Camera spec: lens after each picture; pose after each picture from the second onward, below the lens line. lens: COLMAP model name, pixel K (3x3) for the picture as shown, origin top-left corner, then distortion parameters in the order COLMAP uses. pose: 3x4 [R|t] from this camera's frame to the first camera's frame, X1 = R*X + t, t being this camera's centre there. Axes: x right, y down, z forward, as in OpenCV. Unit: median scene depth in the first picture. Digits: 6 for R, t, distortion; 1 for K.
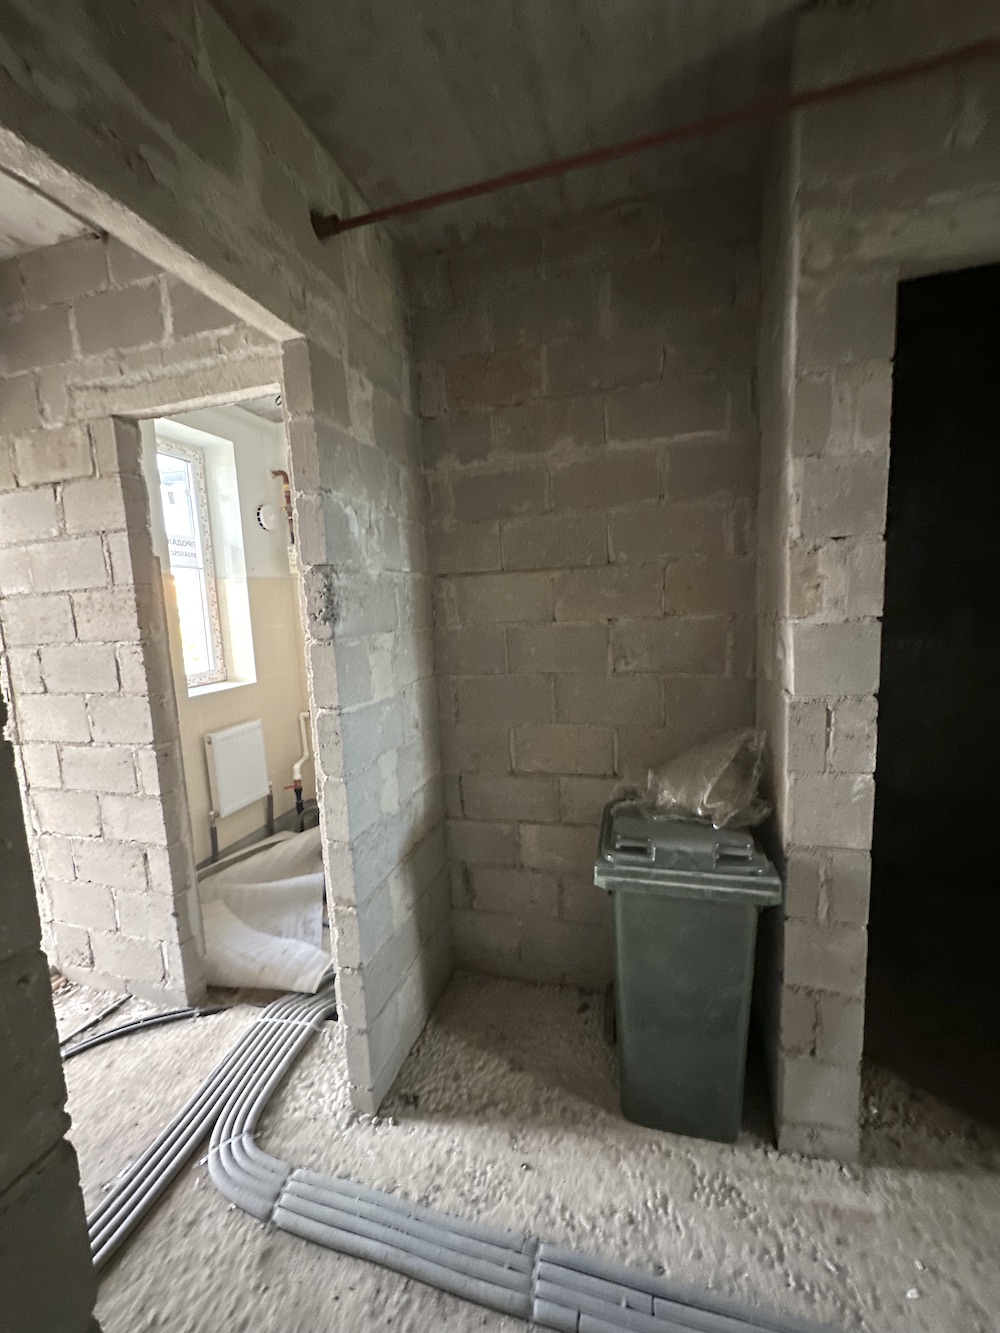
lens RADIAL K [[533.5, 0, 502.5], [0, 533.5, 665.9], [0, 0, 1]] dist [-0.000378, 0.000390]
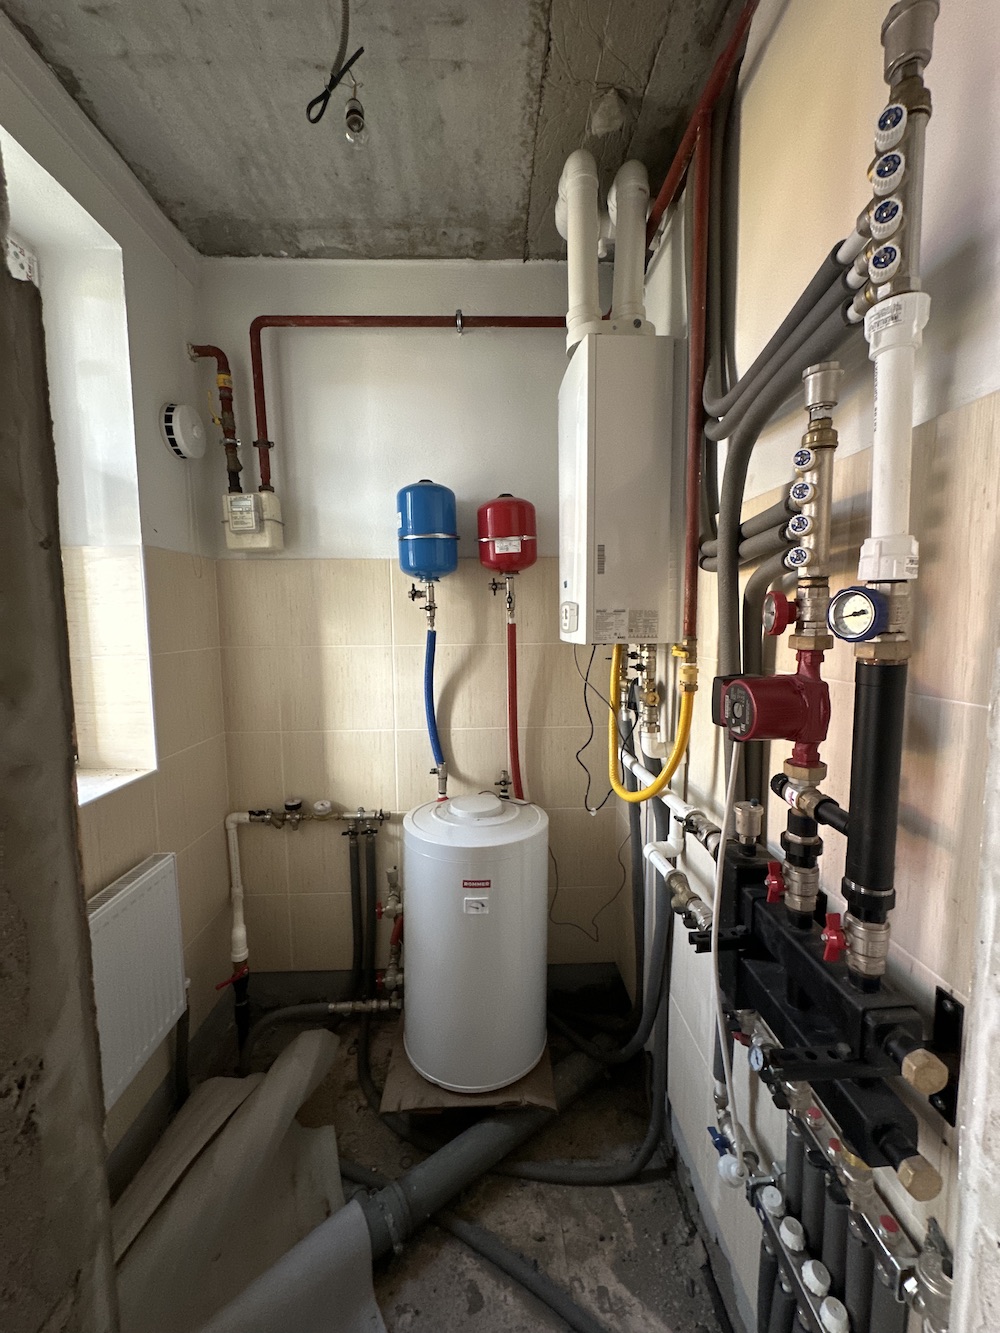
lens RADIAL K [[533.5, 0, 502.5], [0, 533.5, 665.9], [0, 0, 1]] dist [-0.000378, 0.000390]
pose [[0.955028, 0.007807, 0.296413, -0.310035], [0.003790, 0.999250, -0.038532, -0.040795], [-0.296492, 0.037923, 0.954282, 0.456539]]
